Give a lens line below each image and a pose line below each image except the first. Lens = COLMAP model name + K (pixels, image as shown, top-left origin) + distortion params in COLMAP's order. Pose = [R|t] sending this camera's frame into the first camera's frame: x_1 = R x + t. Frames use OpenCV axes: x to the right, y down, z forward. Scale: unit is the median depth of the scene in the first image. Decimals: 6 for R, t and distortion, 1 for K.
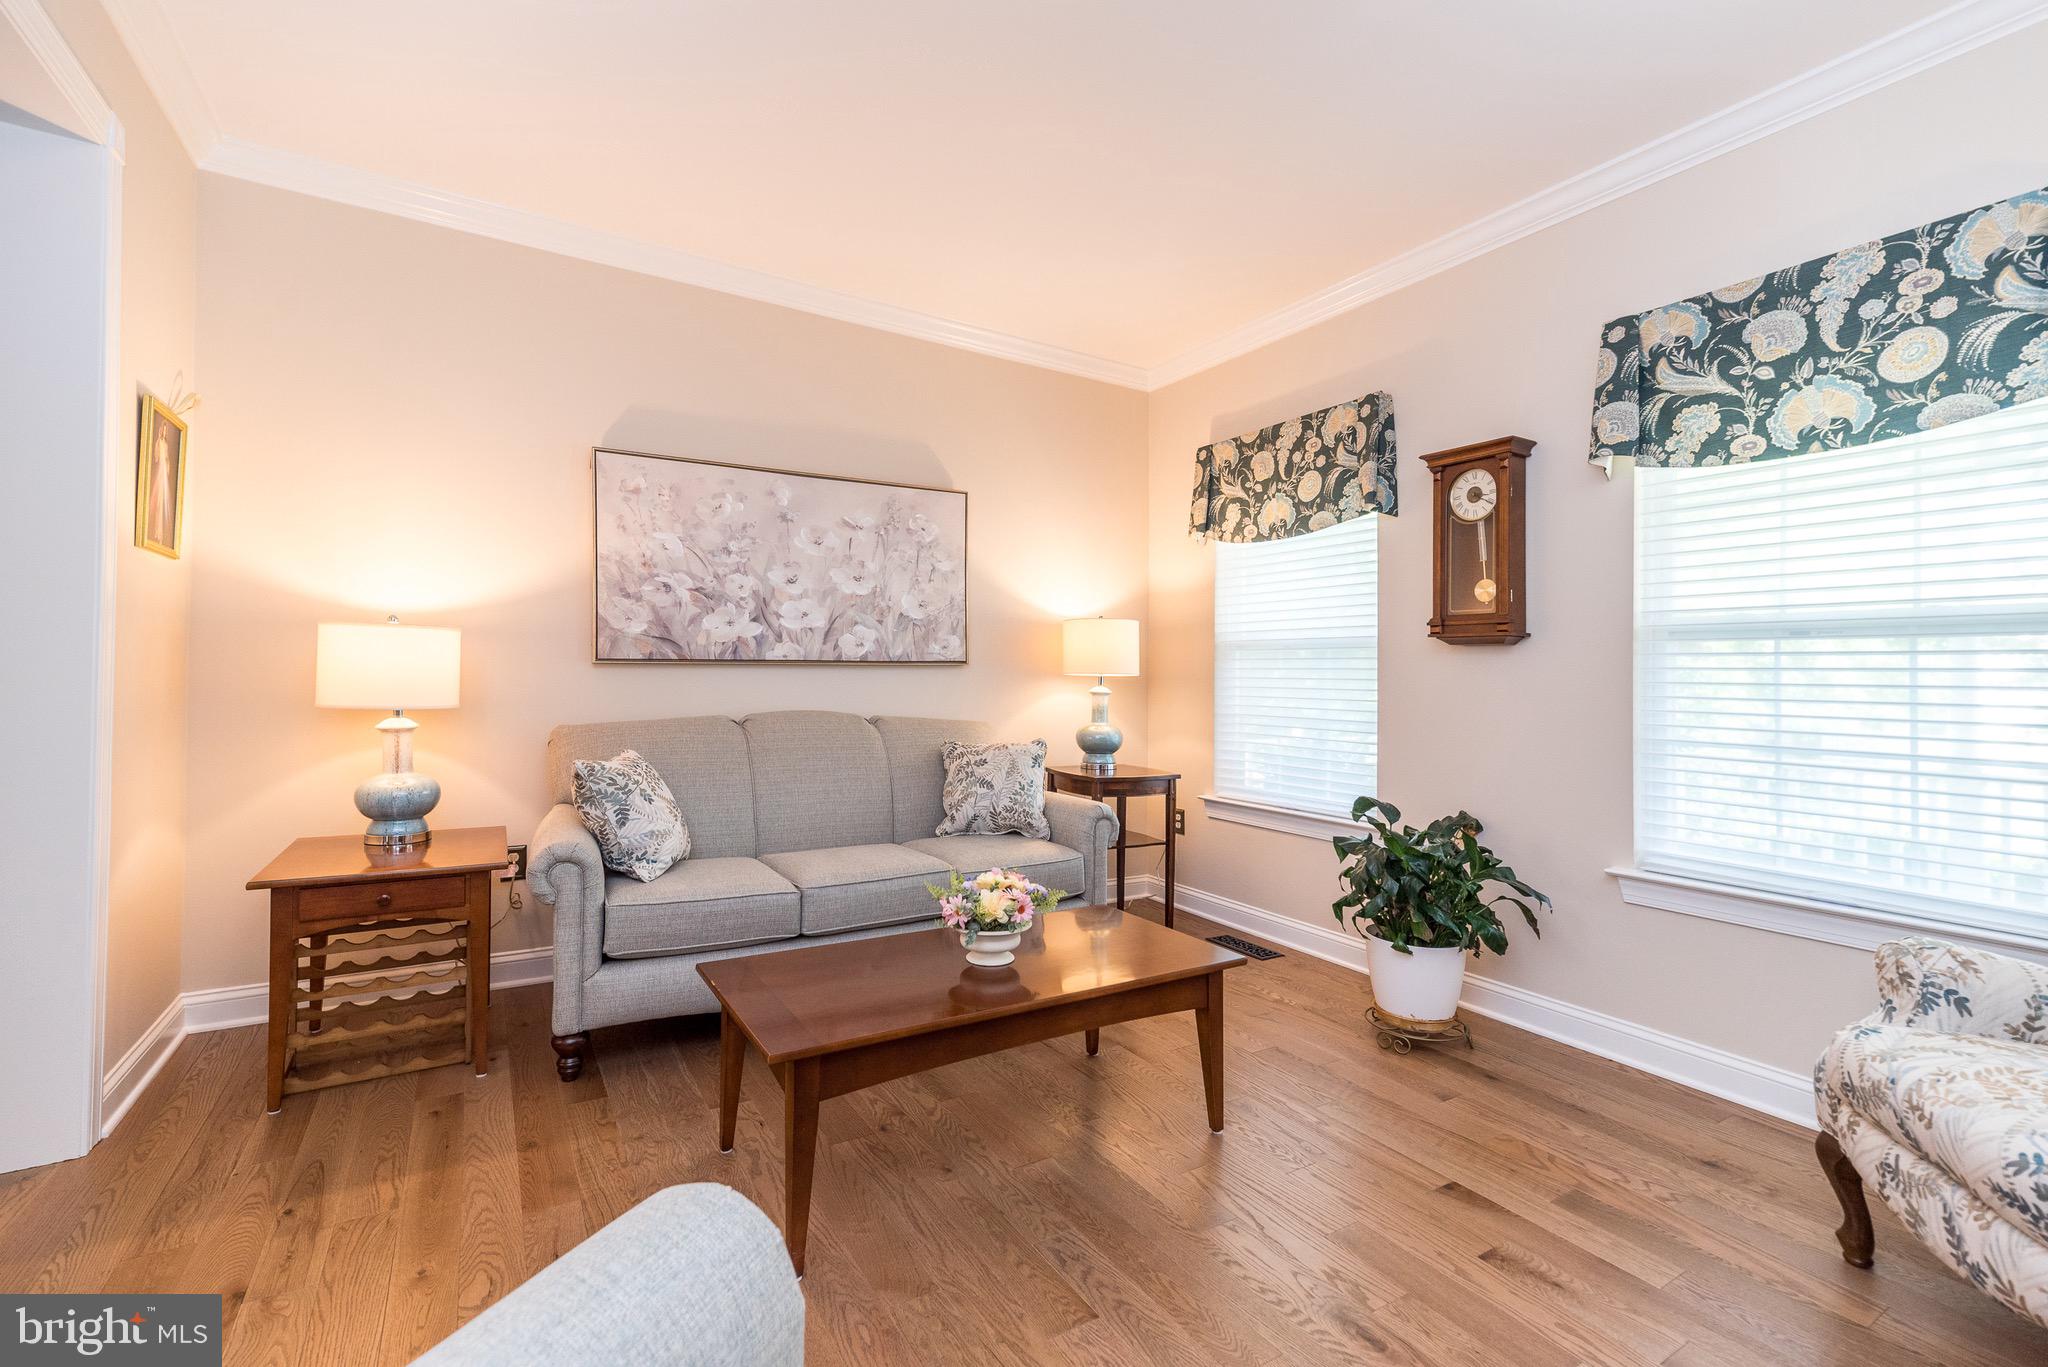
lens RADIAL K [[897.1, 0, 1022.1], [0, 897.1, 660.7], [0, 0, 1]] dist [0.009297, -0.000065]
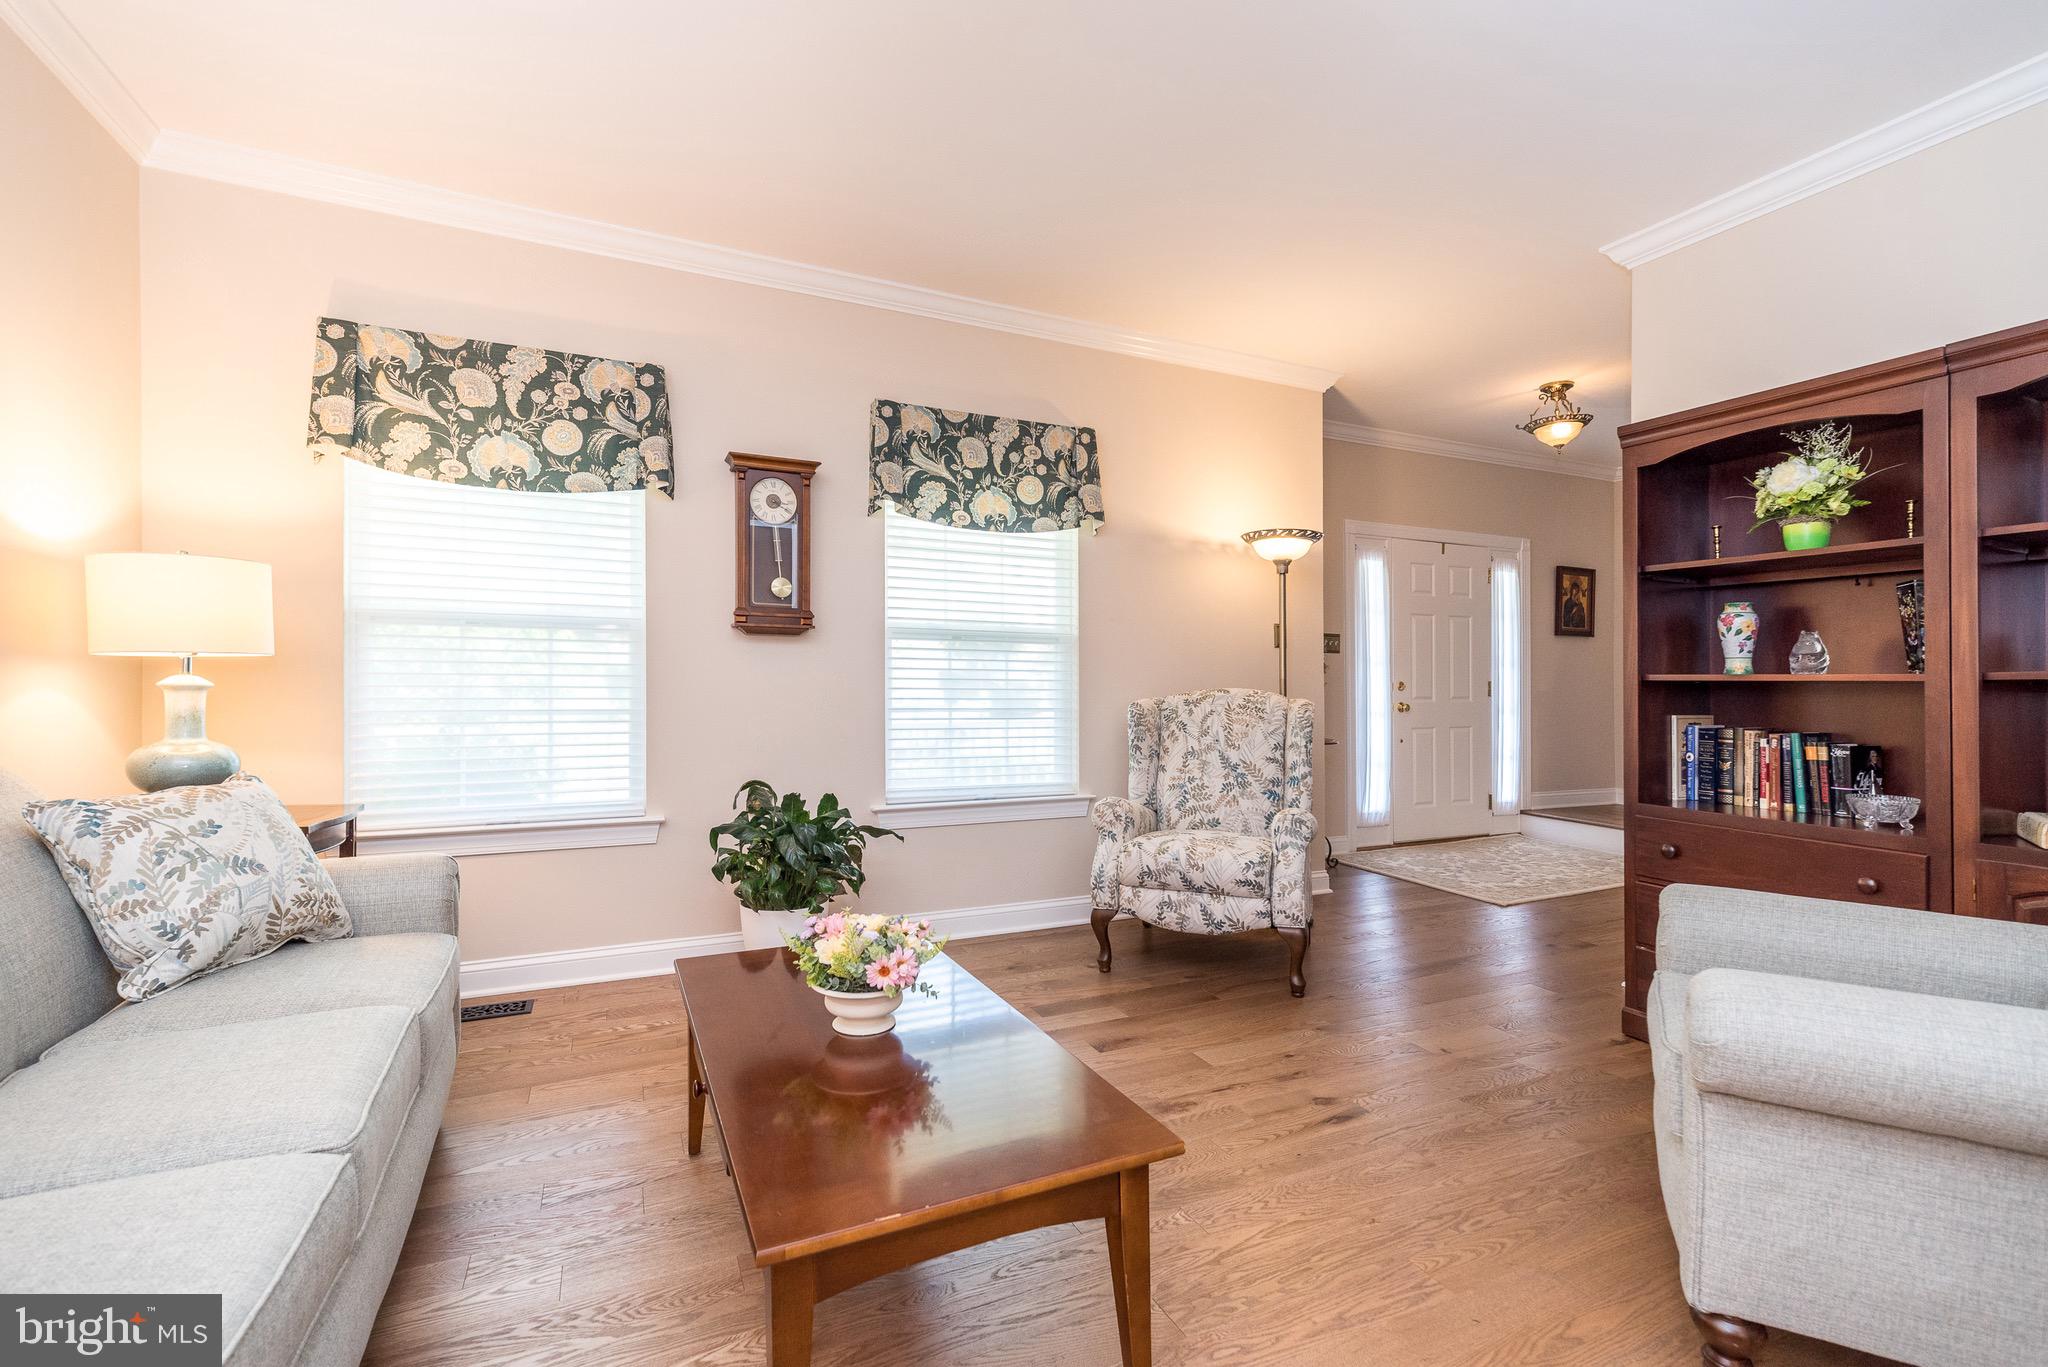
lens RADIAL K [[897.1, 0, 1022.1], [0, 897.1, 660.7], [0, 0, 1]] dist [0.009297, -0.000065]
pose [[0.105635, 0.007197, 0.994379, -0.506728], [-0.023871, 0.999704, -0.004700, 0.011136], [-0.994118, -0.023240, 0.105775, 0.497006]]
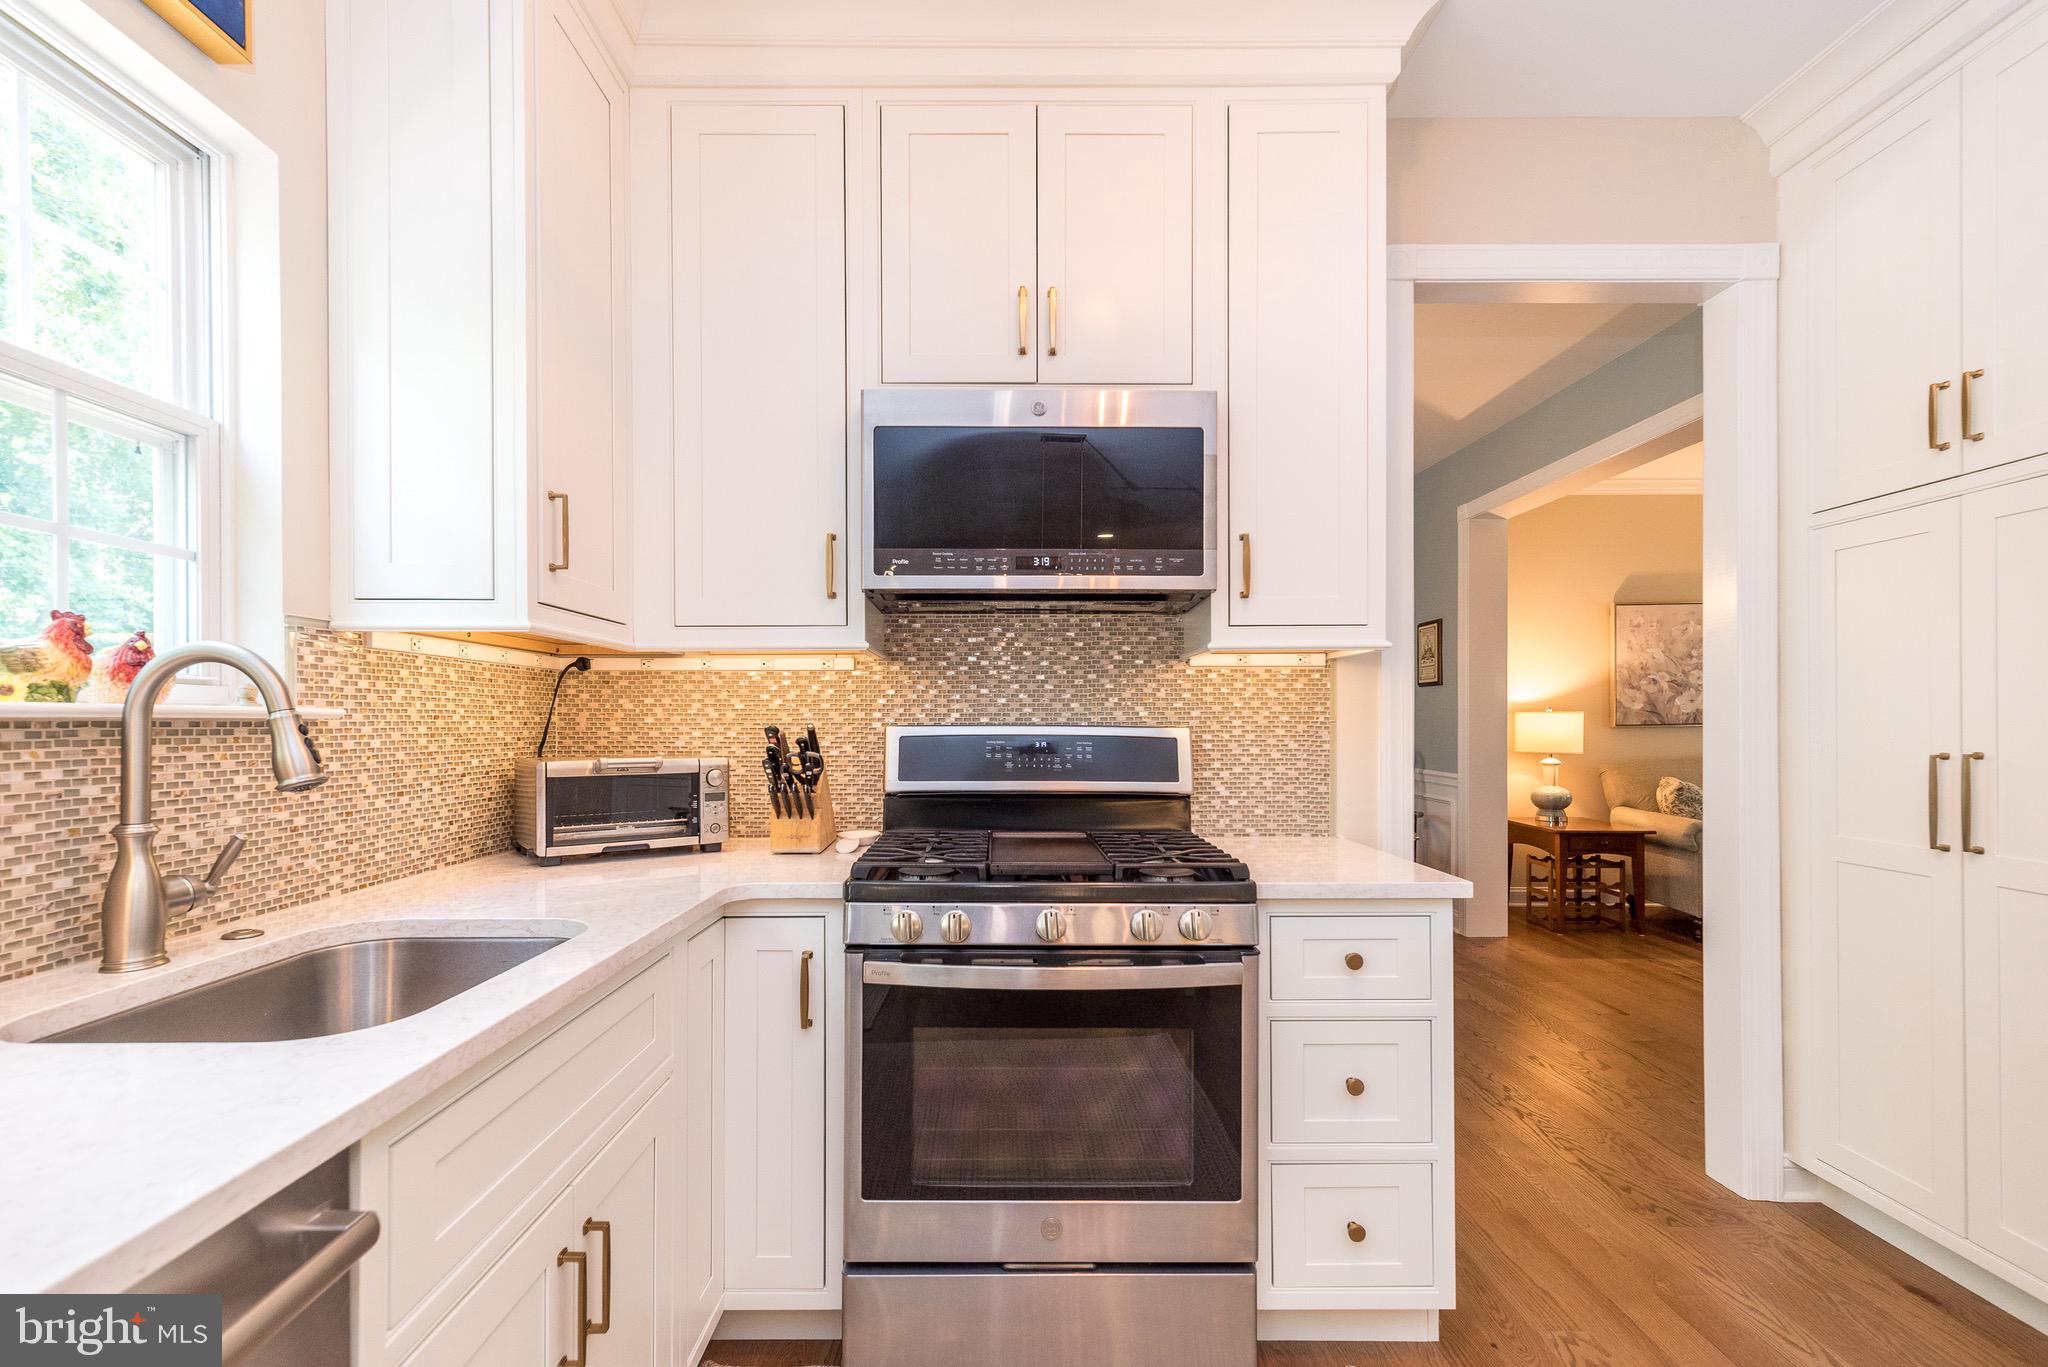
lens RADIAL K [[896.8, 0, 1009.2], [0, 896.8, 711.8], [0, 0, 1]] dist [0.006740, 0.000376]
pose [[0.855817, -0.017267, -0.516990, -0.545375], [0.020404, 0.999792, 0.000384, -0.048705], [0.516876, -0.010878, 0.855991, -1.030170]]
